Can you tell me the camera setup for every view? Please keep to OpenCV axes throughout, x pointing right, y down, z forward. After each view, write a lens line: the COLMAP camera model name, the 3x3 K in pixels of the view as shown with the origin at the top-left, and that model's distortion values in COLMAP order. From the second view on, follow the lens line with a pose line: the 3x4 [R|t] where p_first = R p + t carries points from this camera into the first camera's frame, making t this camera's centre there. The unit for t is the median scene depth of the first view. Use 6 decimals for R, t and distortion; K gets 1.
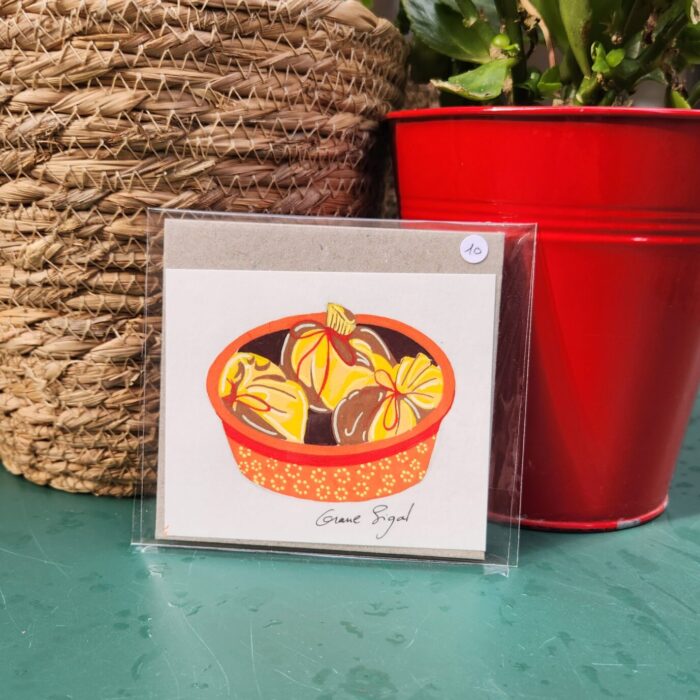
lens RADIAL K [[915.3, 0, 354.2], [0, 915.3, 377.2], [0, 0, 1]] dist [0.033290, -0.082876]
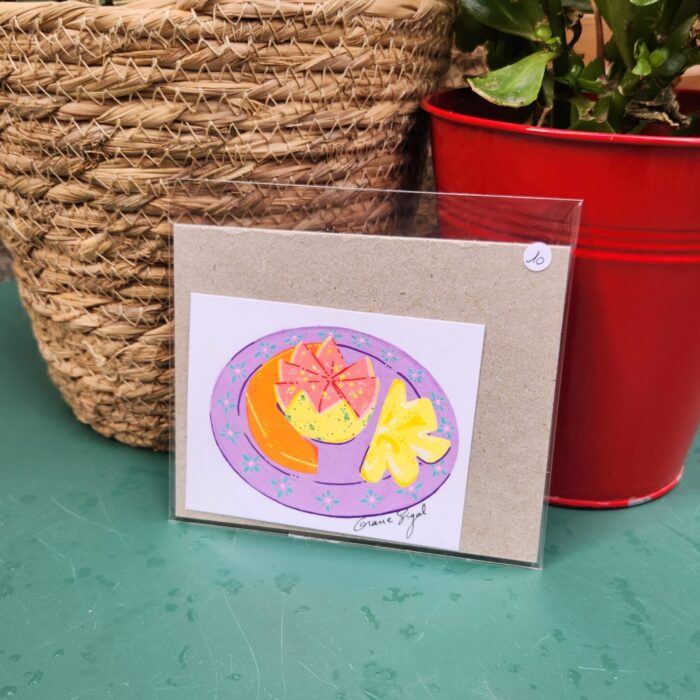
lens RADIAL K [[889.1, 0, 350.9], [0, 889.1, 389.1], [0, 0, 1]] dist [0.023096, -0.052960]
pose [[0.996549, 0.029961, -0.077416, 0.042380], [-0.013519, 0.978720, 0.204753, -0.192701], [0.081903, -0.203000, 0.975747, -0.021613]]
